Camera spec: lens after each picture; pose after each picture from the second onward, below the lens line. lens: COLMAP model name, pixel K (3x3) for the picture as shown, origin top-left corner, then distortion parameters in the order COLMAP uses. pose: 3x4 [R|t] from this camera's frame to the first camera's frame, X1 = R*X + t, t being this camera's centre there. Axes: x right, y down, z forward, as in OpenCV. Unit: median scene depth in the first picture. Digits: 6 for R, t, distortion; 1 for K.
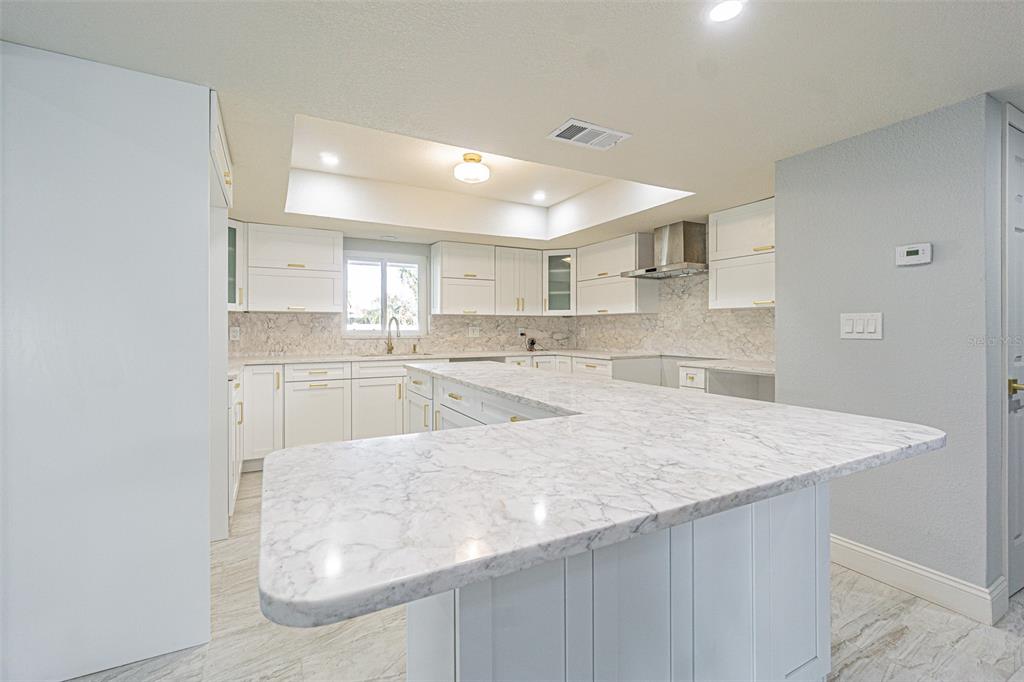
lens RADIAL K [[450.9, 0, 508.2], [0, 450.9, 334.2], [0, 0, 1]] dist [-0.006823, 0.001732]
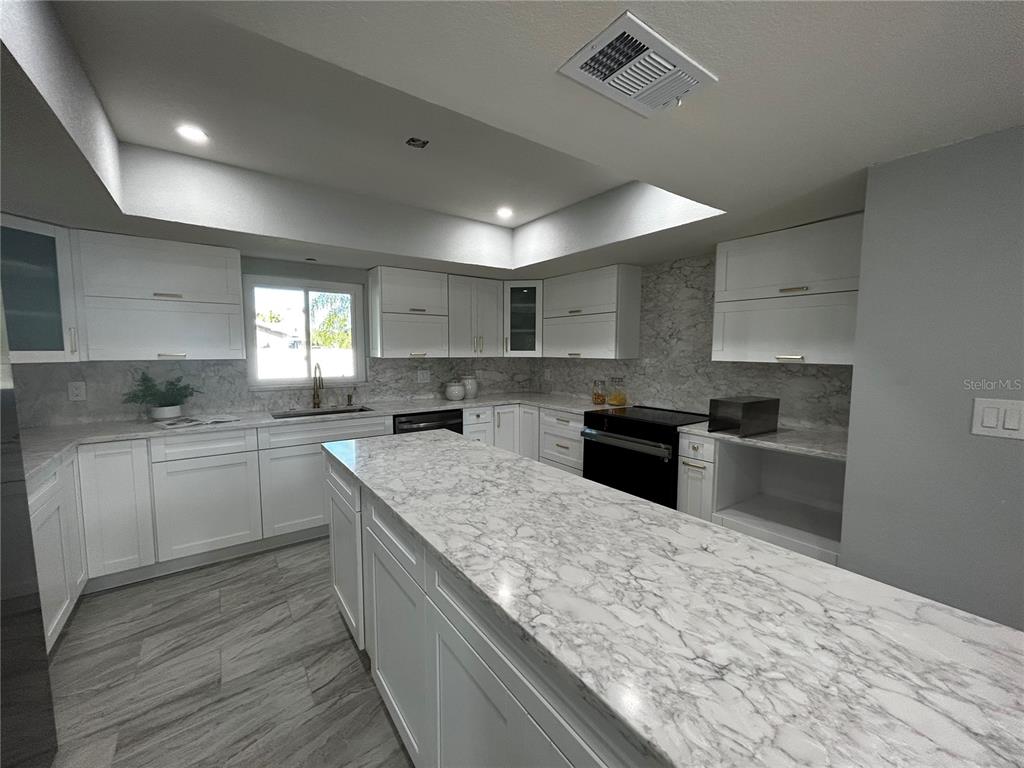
lens RADIAL K [[416.9, 0, 512.6], [0, 416.9, 388.4], [0, 0, 1]] dist [-0.001047, 0.001222]
pose [[0.991296, -0.007095, 0.131464, -0.014110], [-0.003378, 0.996847, 0.079271, -0.047976], [-0.131612, -0.079025, 0.988146, 0.212302]]
